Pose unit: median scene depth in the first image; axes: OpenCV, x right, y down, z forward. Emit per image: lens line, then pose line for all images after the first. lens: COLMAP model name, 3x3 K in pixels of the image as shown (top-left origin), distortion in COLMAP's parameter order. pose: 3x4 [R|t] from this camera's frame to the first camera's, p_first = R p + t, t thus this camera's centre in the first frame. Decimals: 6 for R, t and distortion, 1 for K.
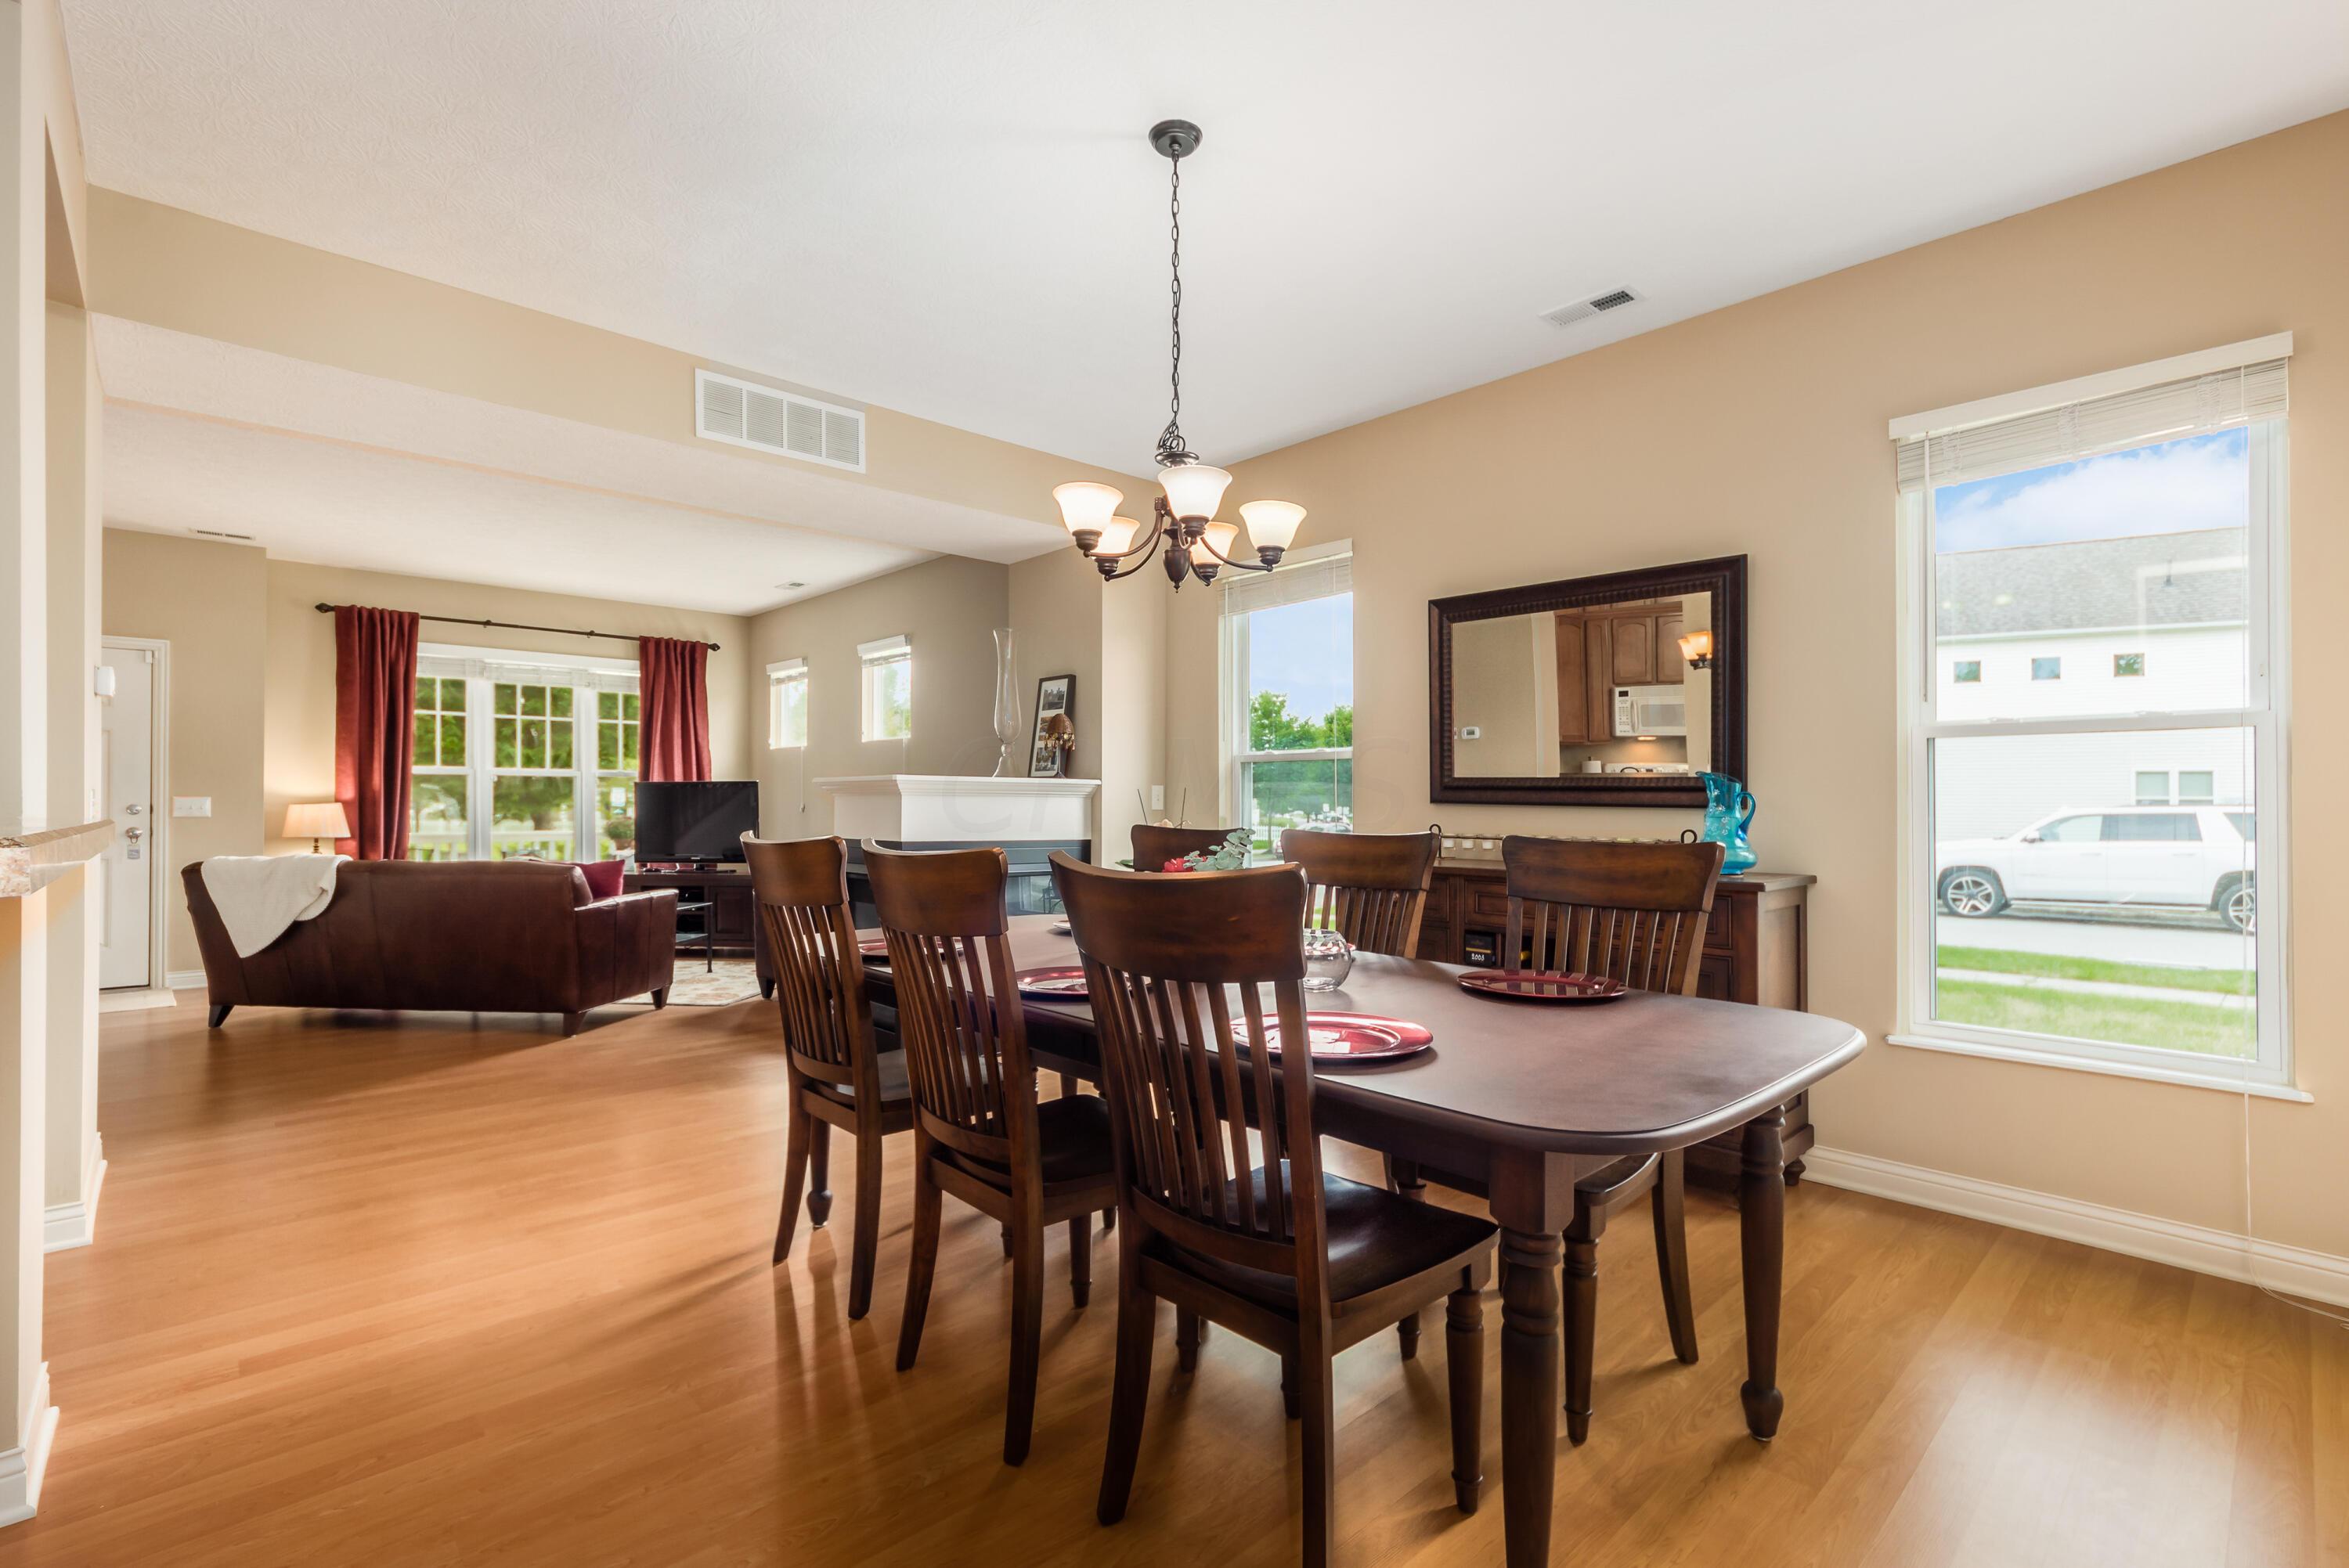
lens RADIAL K [[1048.2, 0, 1165.3], [0, 1048.2, 795.1], [0, 0, 1]] dist [0.003218, 0.001624]
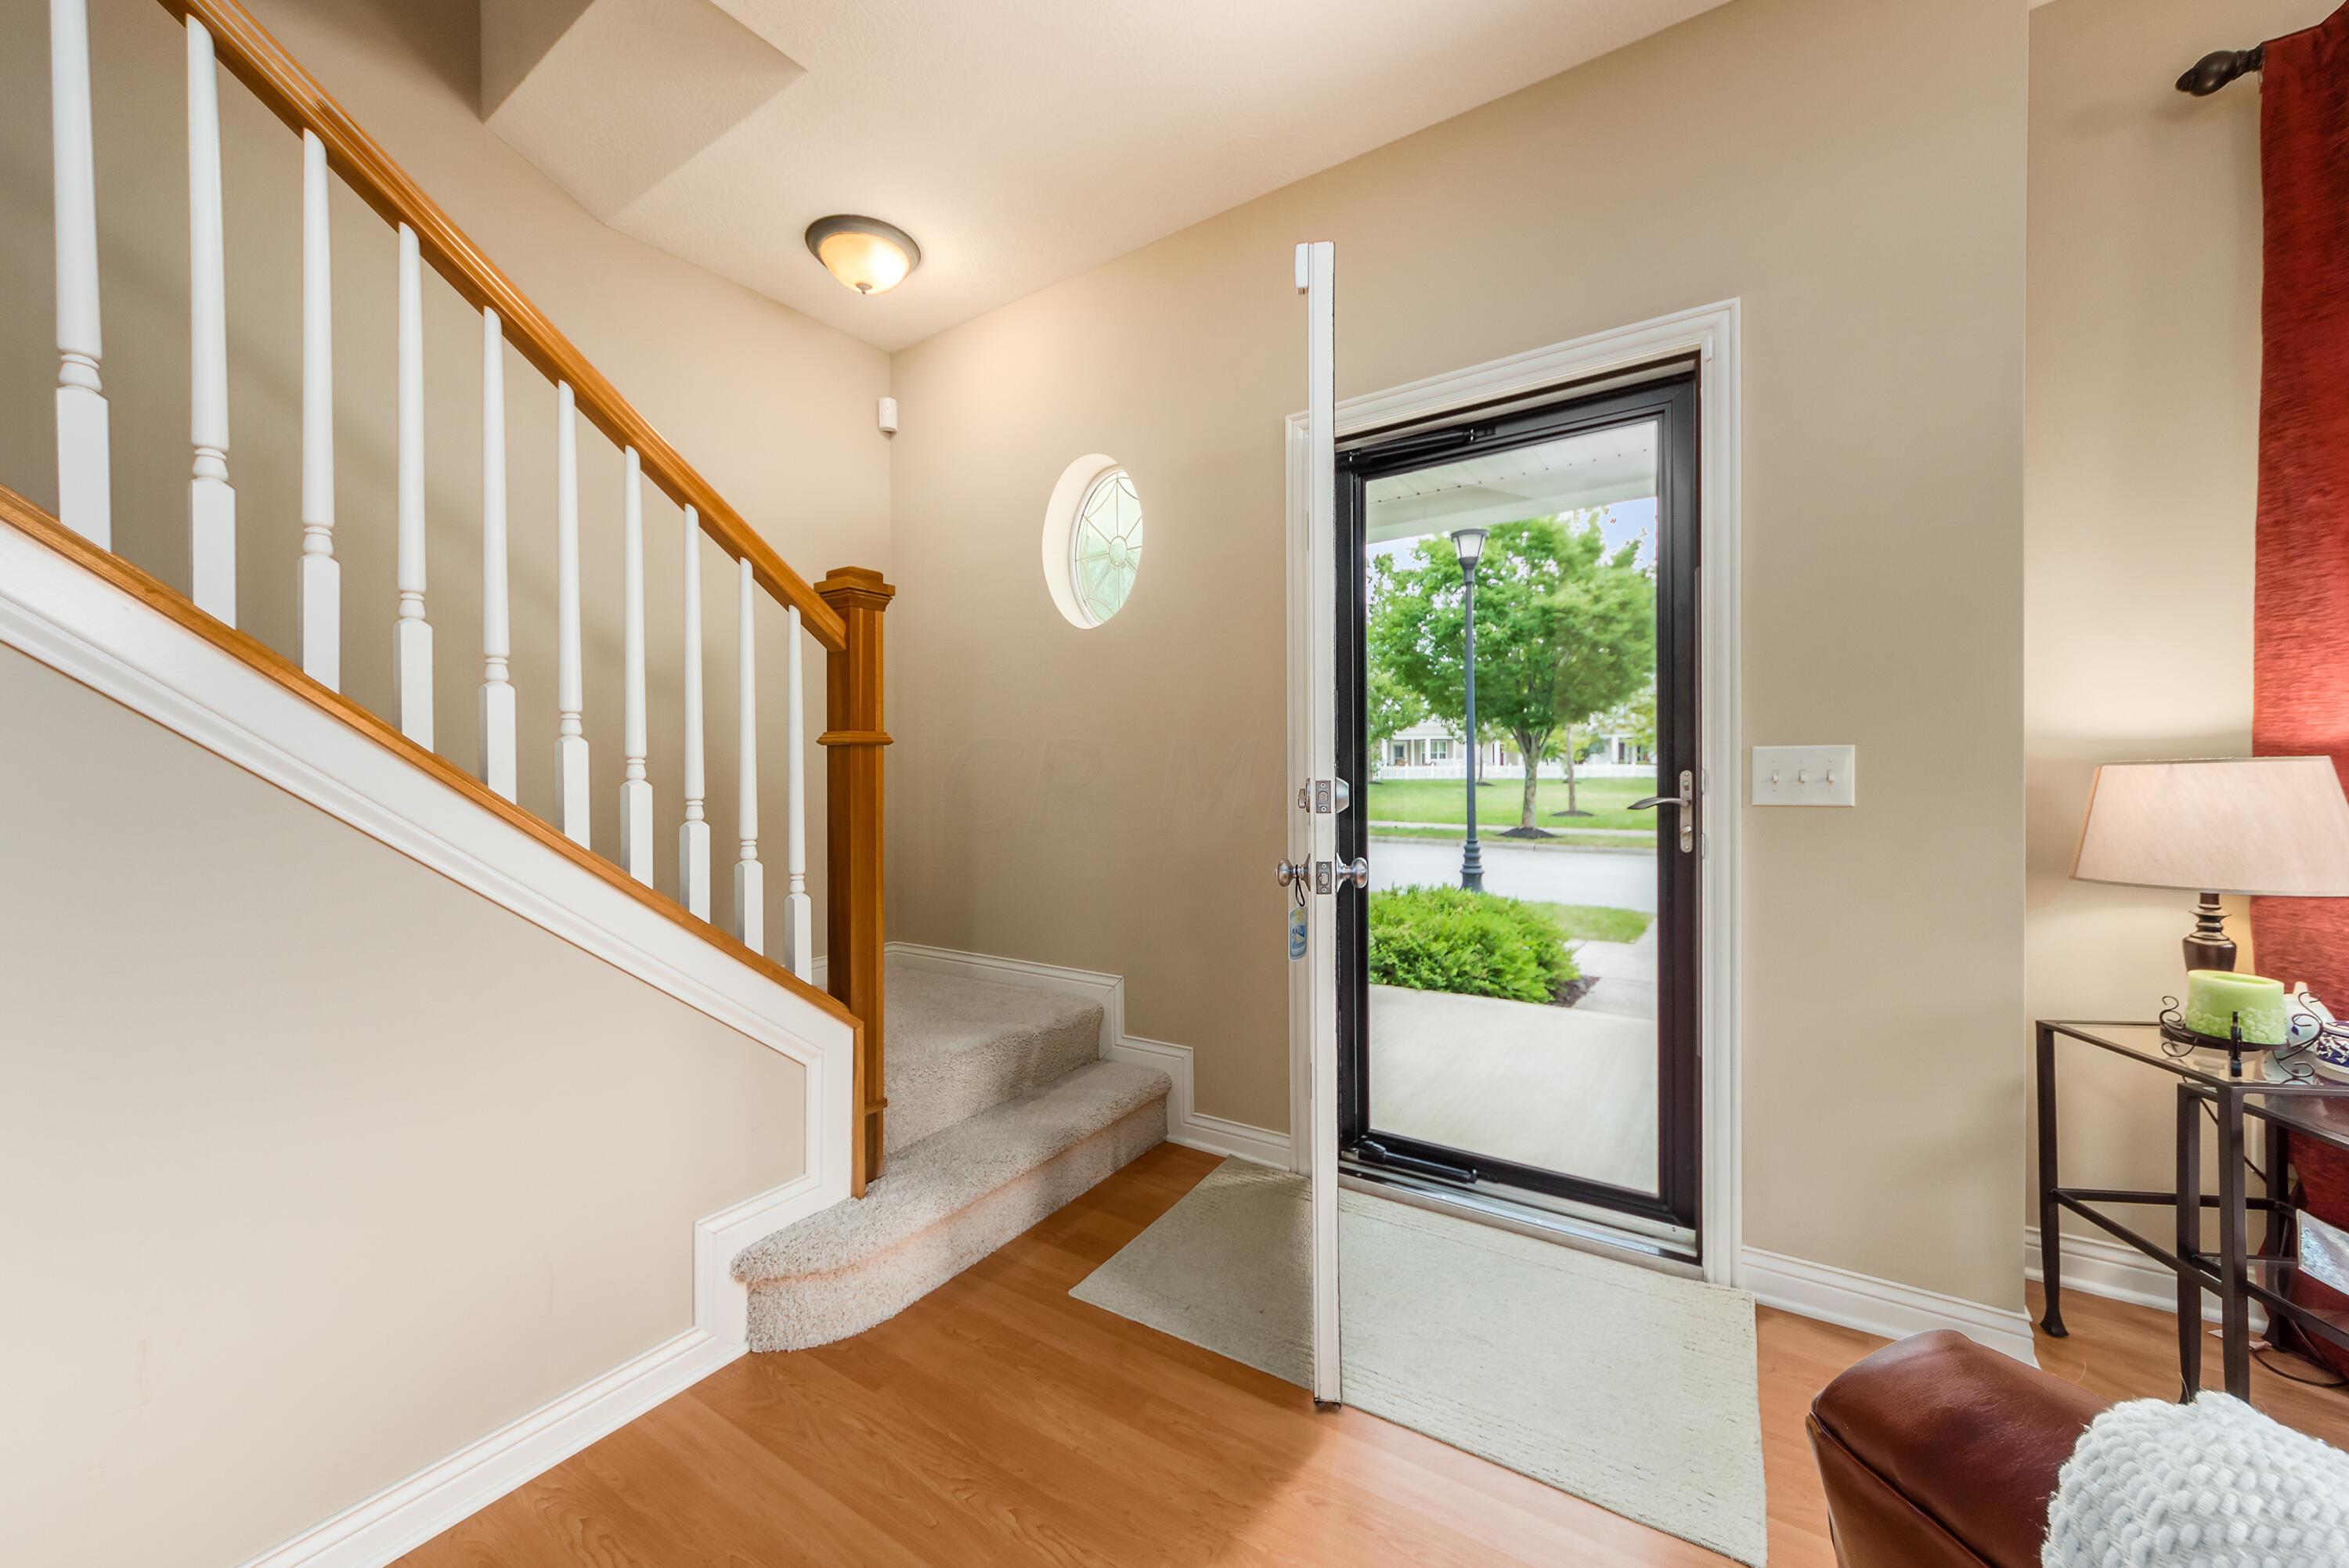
lens RADIAL K [[873.1, 0, 1166.2], [0, 873.1, 785.2], [0, 0, 1]] dist [0.010296, 0.000137]
pose [[0.228385, -0.003383, -0.973565, -0.704315], [0.014195, 0.999899, -0.000145, 0.011256], [0.973467, -0.013787, 0.228410, 0.745647]]
